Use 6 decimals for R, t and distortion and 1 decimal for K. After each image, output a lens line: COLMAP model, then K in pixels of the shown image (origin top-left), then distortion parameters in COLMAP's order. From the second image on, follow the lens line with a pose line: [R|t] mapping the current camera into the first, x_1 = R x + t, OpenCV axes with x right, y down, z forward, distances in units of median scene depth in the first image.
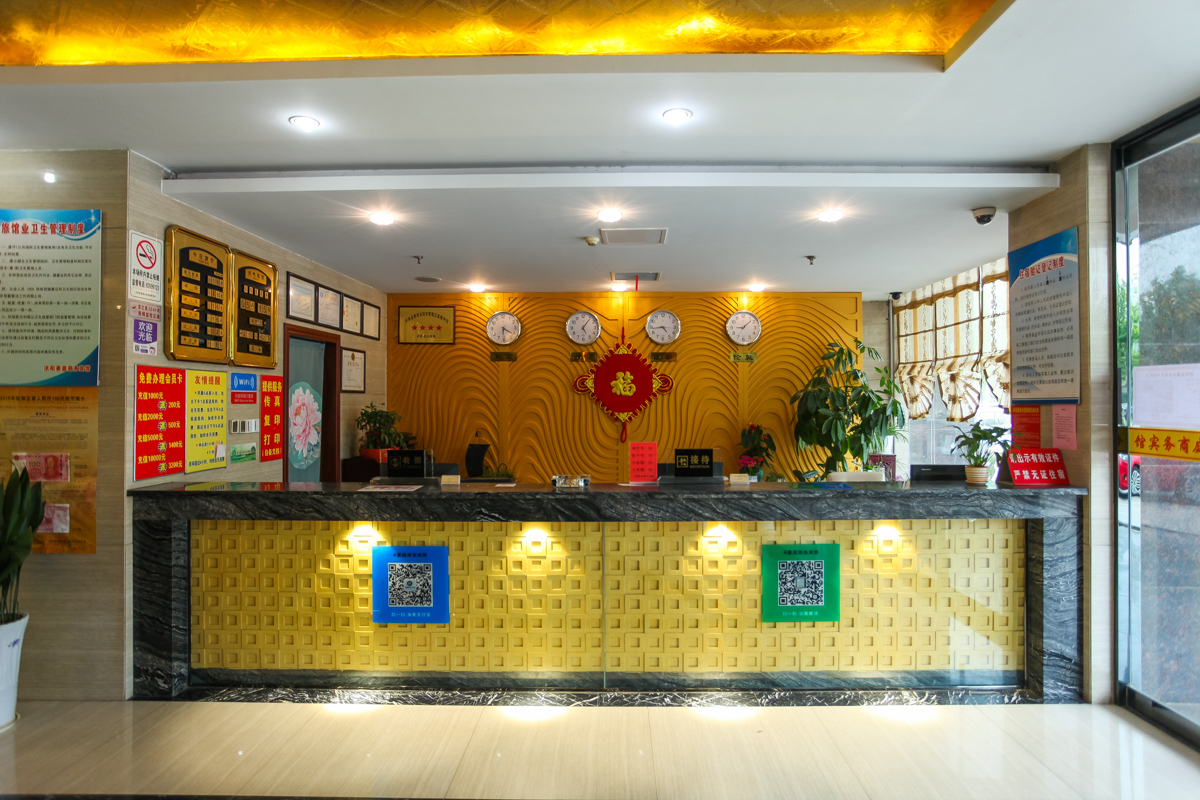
lens RADIAL K [[694.5, 0, 603.3], [0, 694.5, 392.2], [0, 0, 1]] dist [-0.038179, 0.015886]
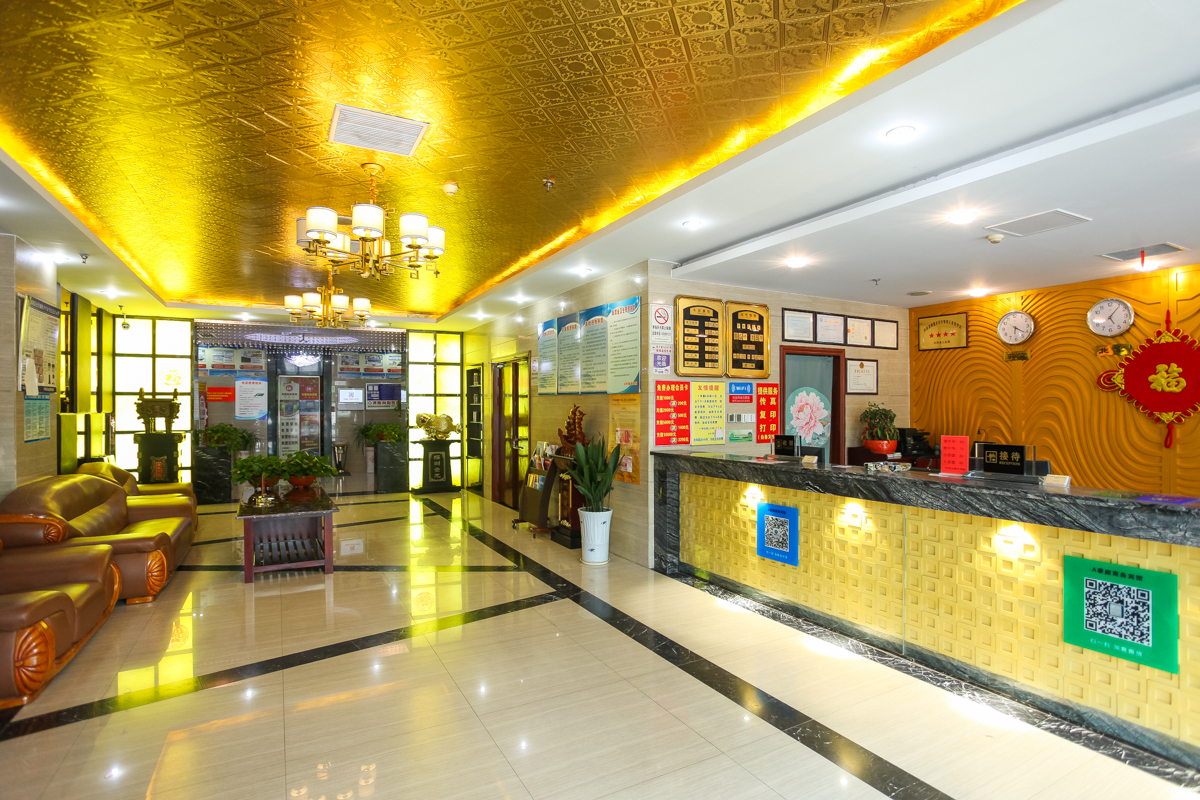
lens RADIAL K [[592.0, 0, 603.7], [0, 592.0, 402.4], [0, 0, 1]] dist [-0.001097, 0.005578]
pose [[0.527293, -0.006779, -0.849657, 0.540738], [0.014122, 0.999900, 0.000786, 0.013866], [0.849566, -0.012413, 0.527336, 0.089117]]
